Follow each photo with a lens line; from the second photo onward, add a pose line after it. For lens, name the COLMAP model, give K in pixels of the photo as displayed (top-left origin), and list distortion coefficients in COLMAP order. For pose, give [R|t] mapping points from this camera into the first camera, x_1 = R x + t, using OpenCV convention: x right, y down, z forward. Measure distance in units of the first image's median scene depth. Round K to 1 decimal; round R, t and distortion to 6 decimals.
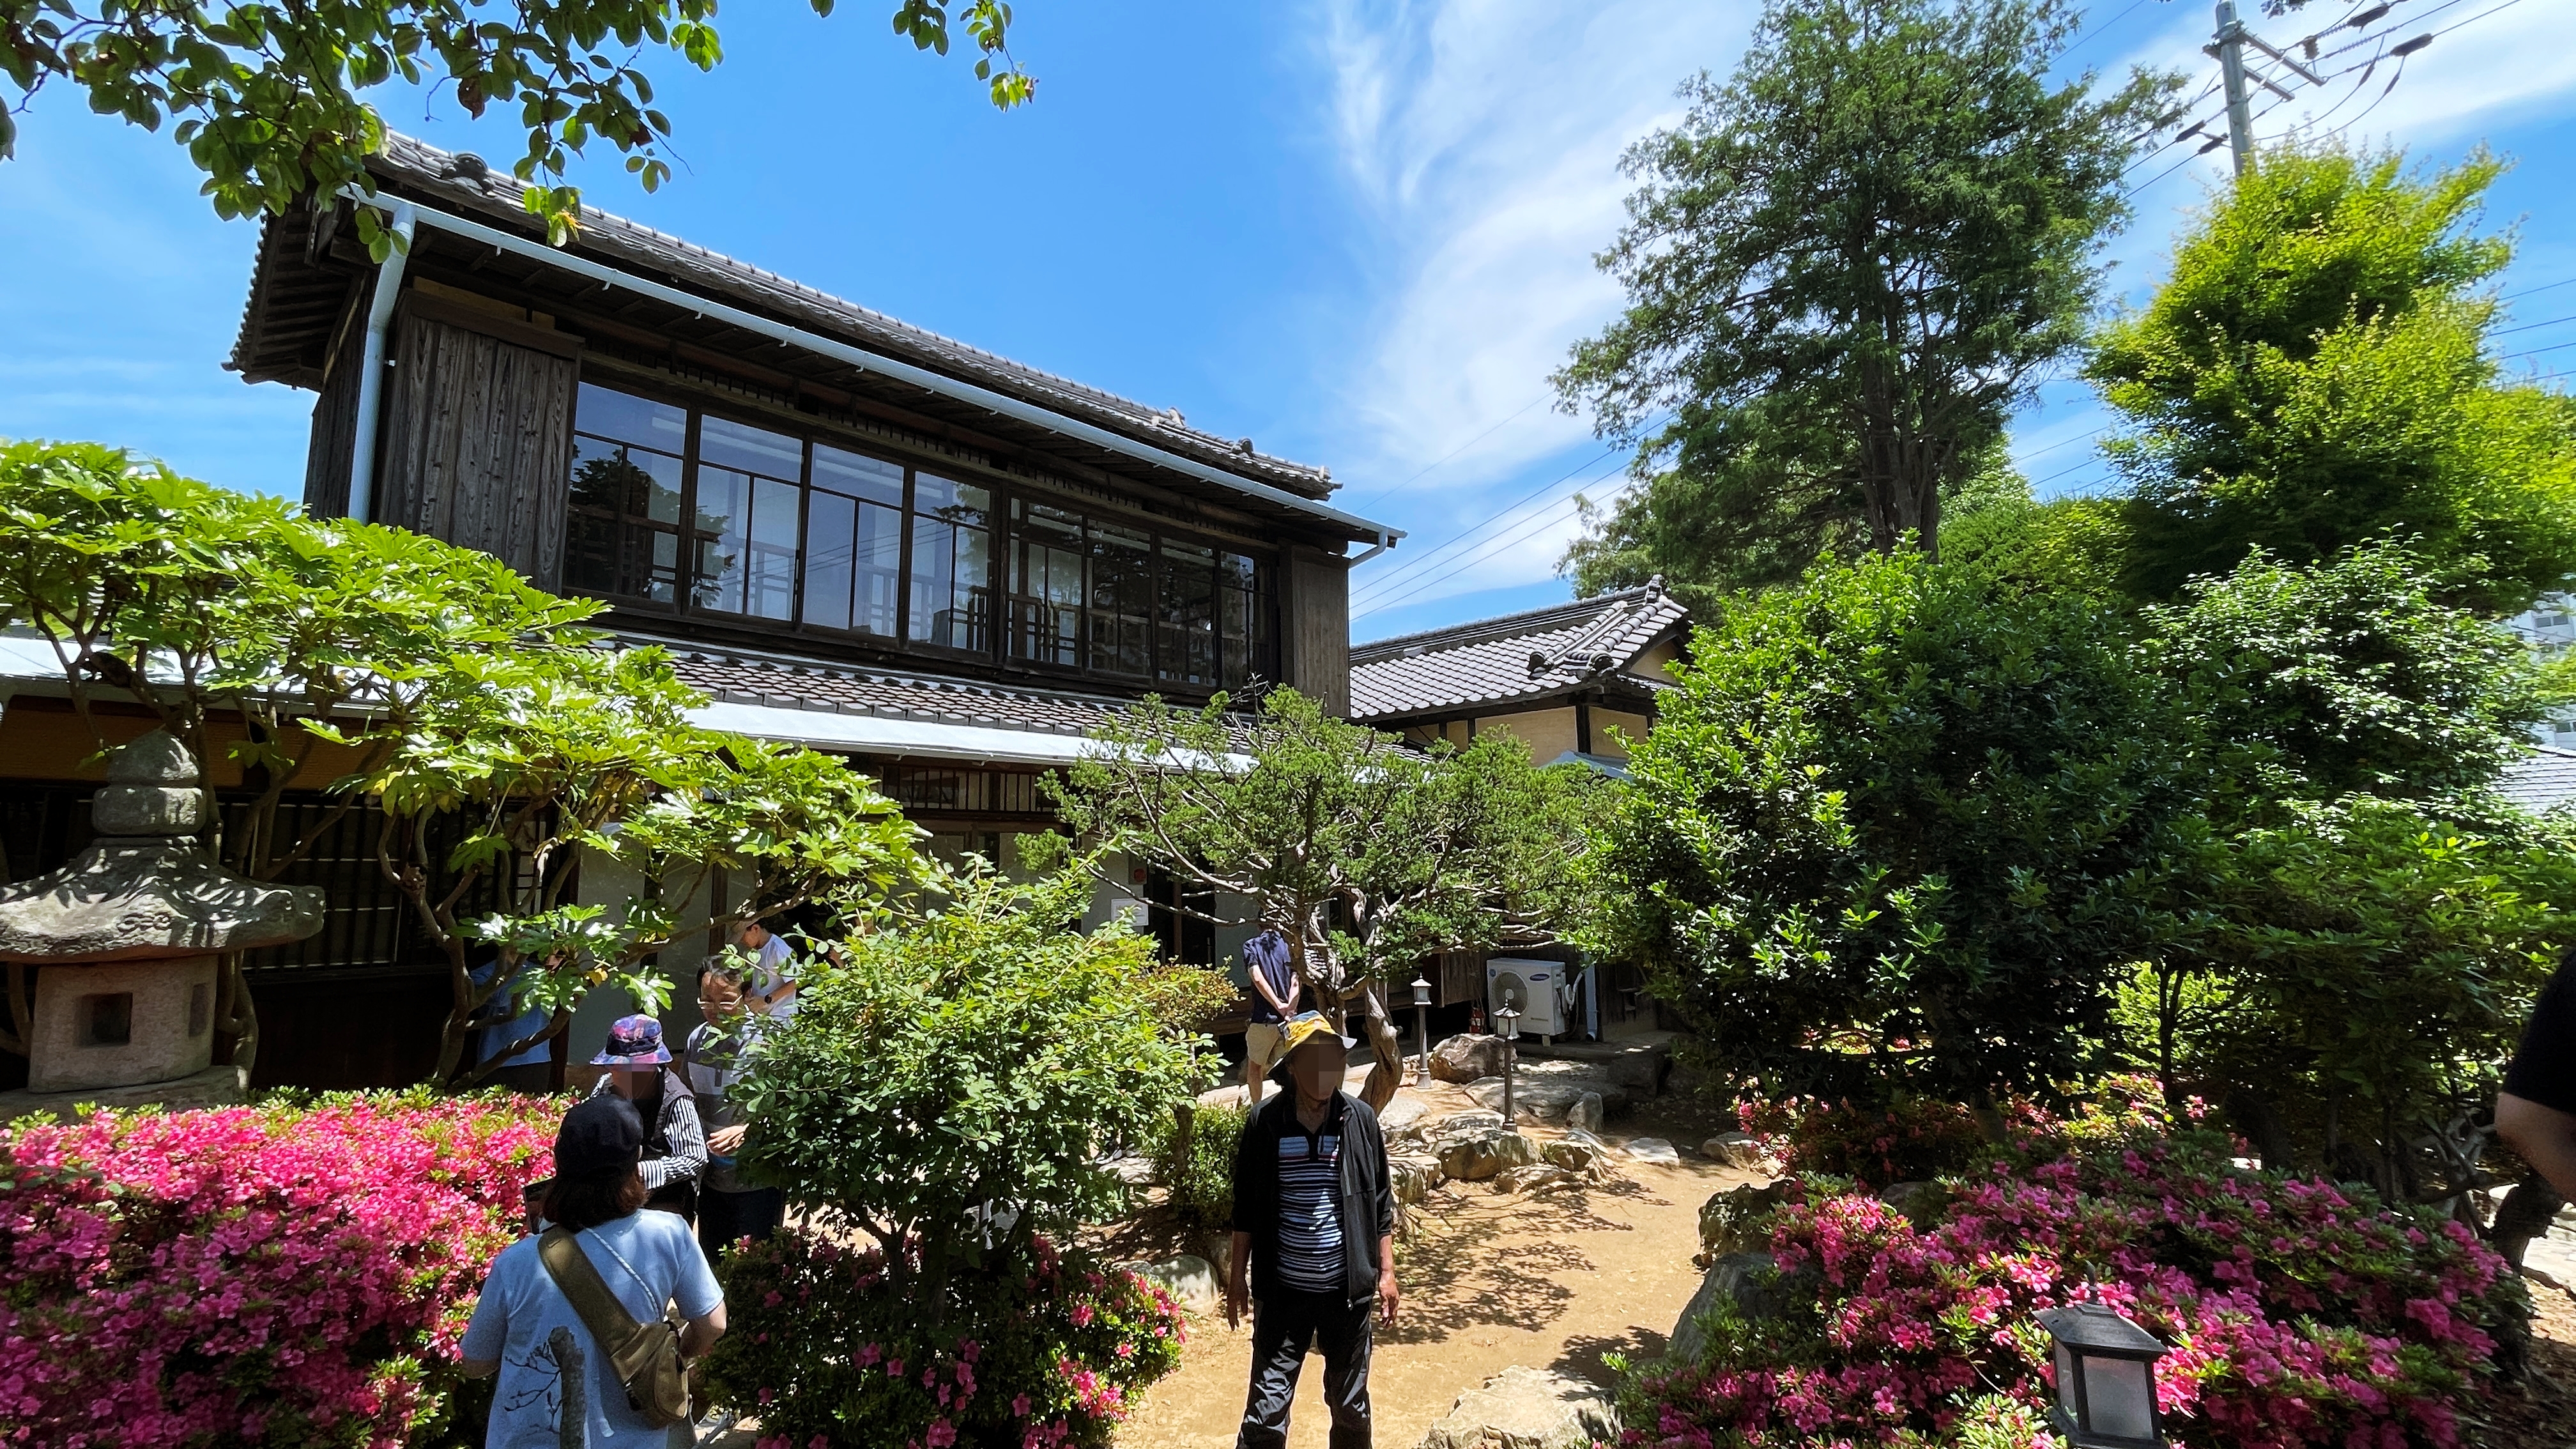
lens RADIAL K [[1160.7, 0, 1278.8], [0, 1160.7, 724.2], [0, 0, 1]] dist [0.001237, -0.002475]
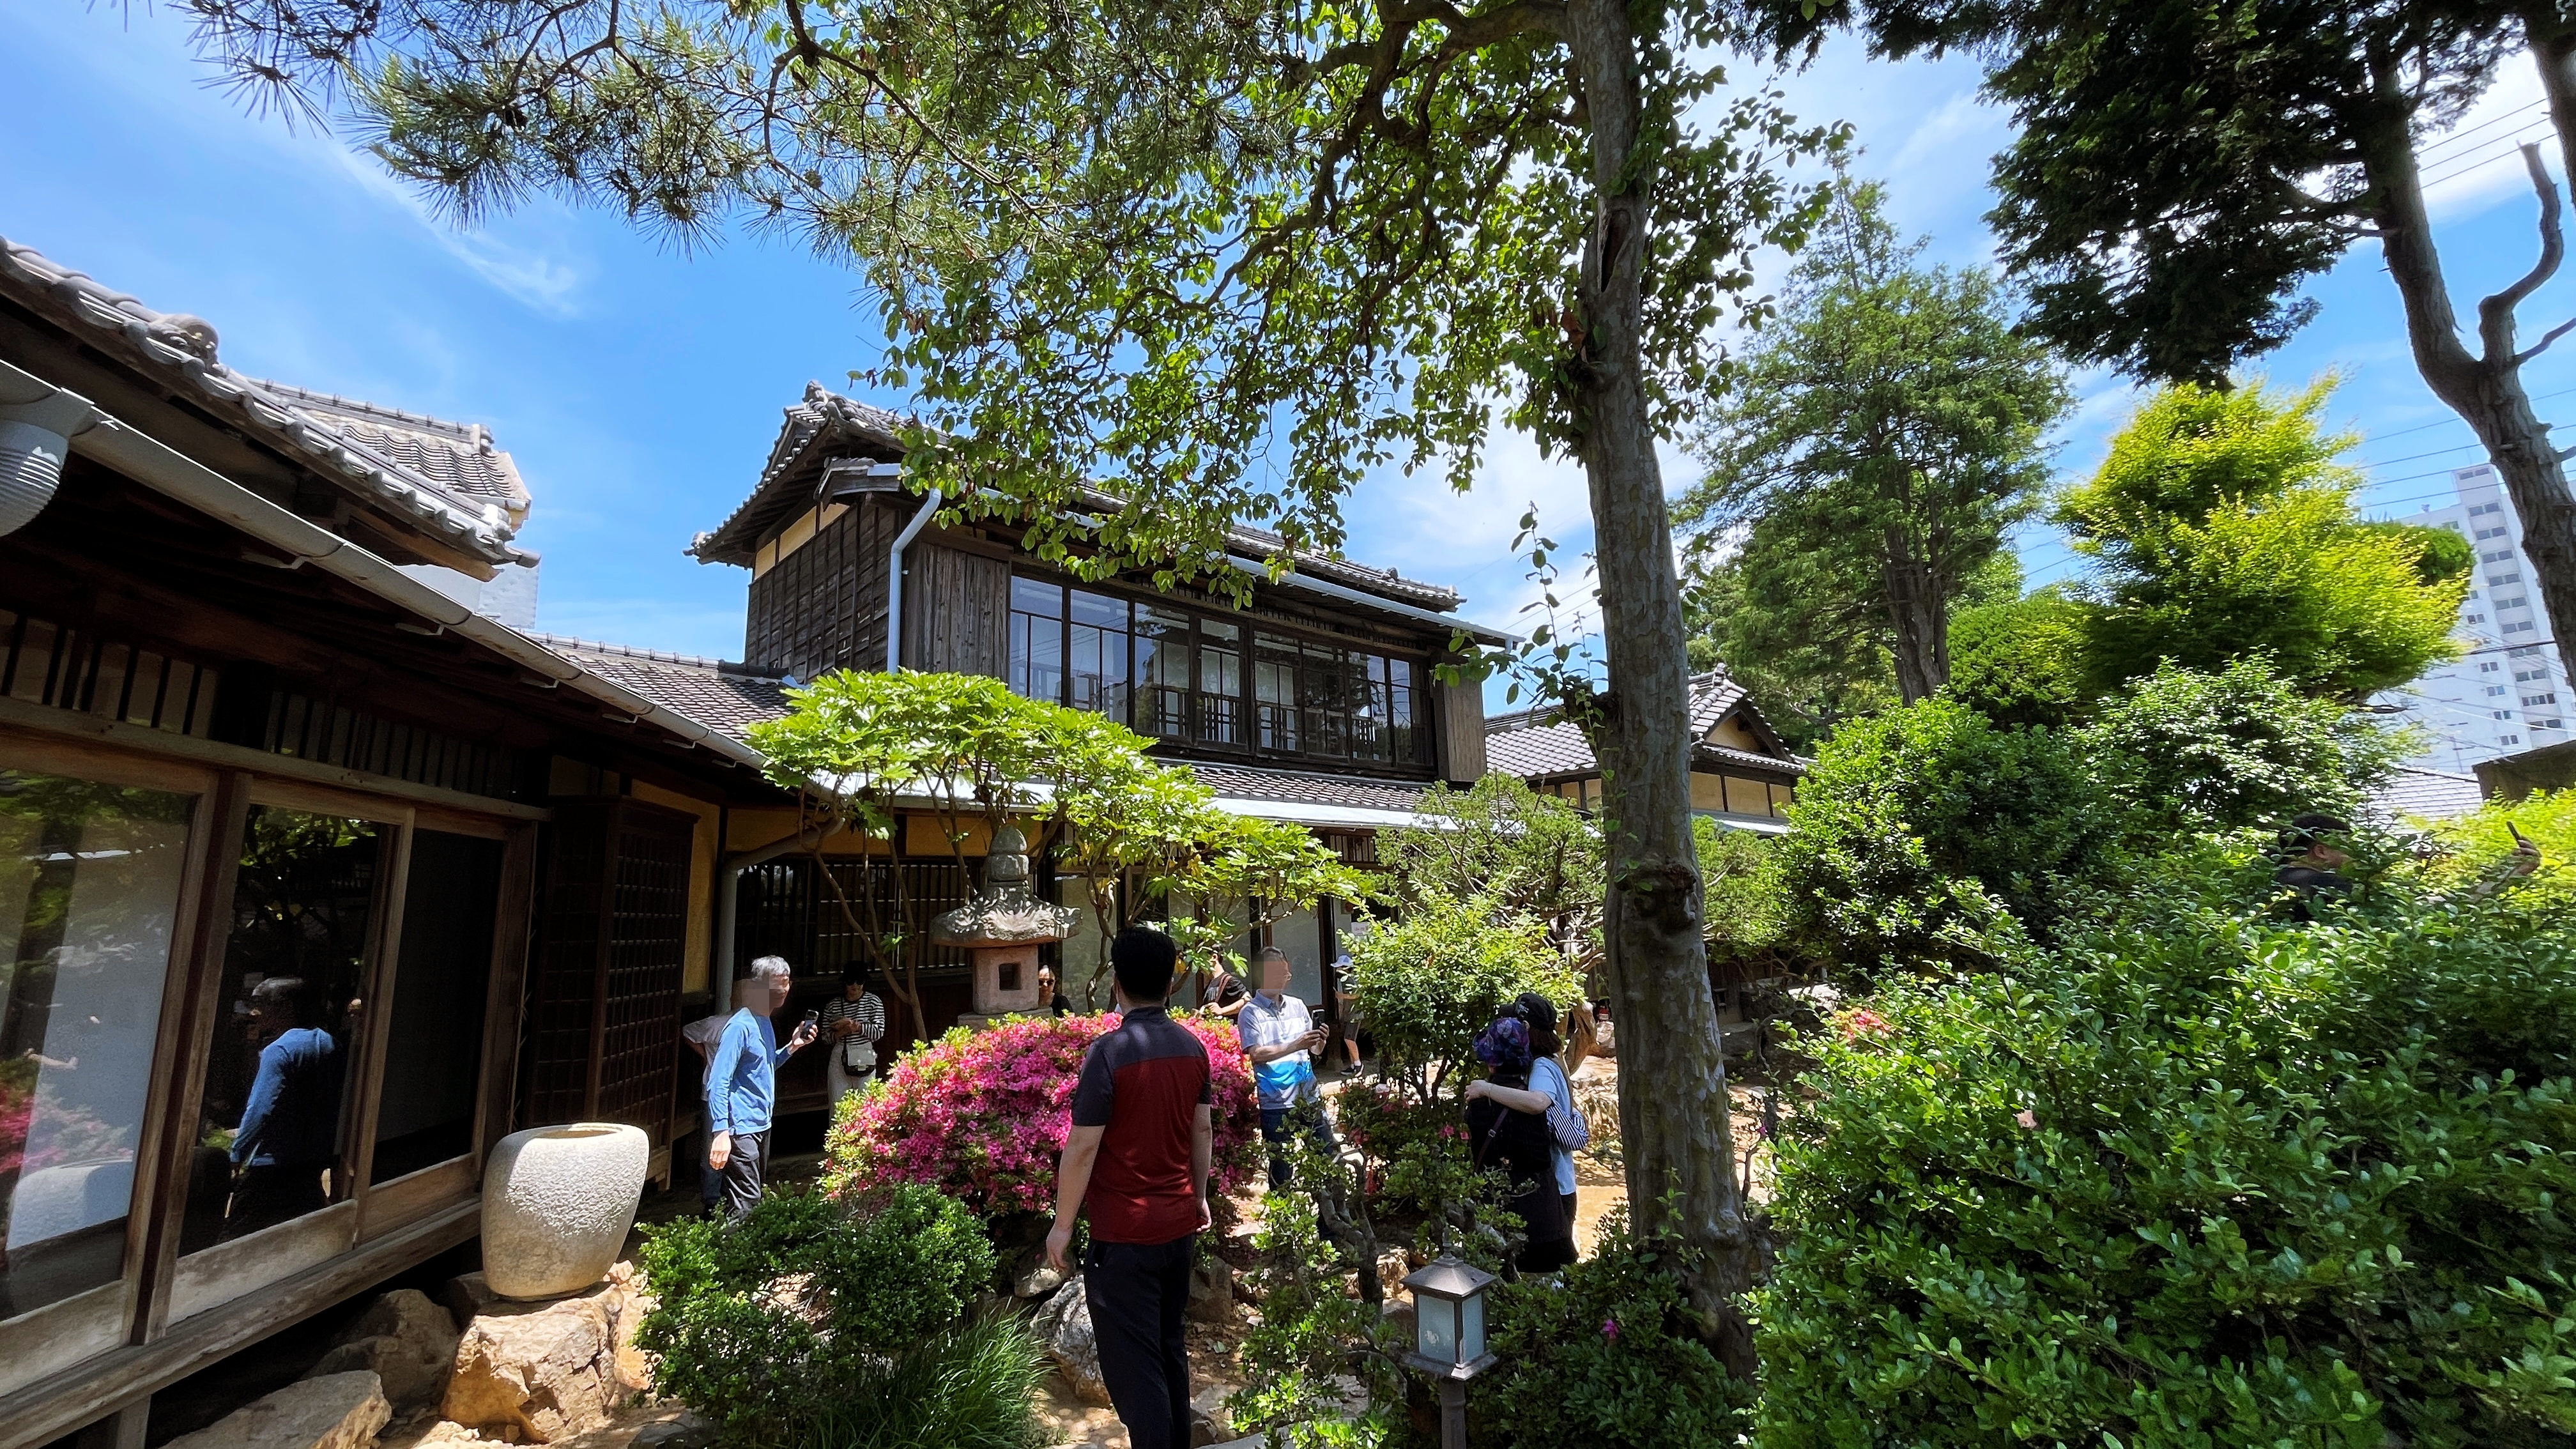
lens RADIAL K [[1068.9, 0, 1286.6], [0, 1068.9, 719.0], [0, 0, 1]] dist [0.000446, 0.000849]
pose [[0.999120, -0.027054, -0.032055, -0.213488], [0.025264, 0.998167, -0.054988, -0.028248], [0.033484, 0.054130, 0.997972, -0.346435]]
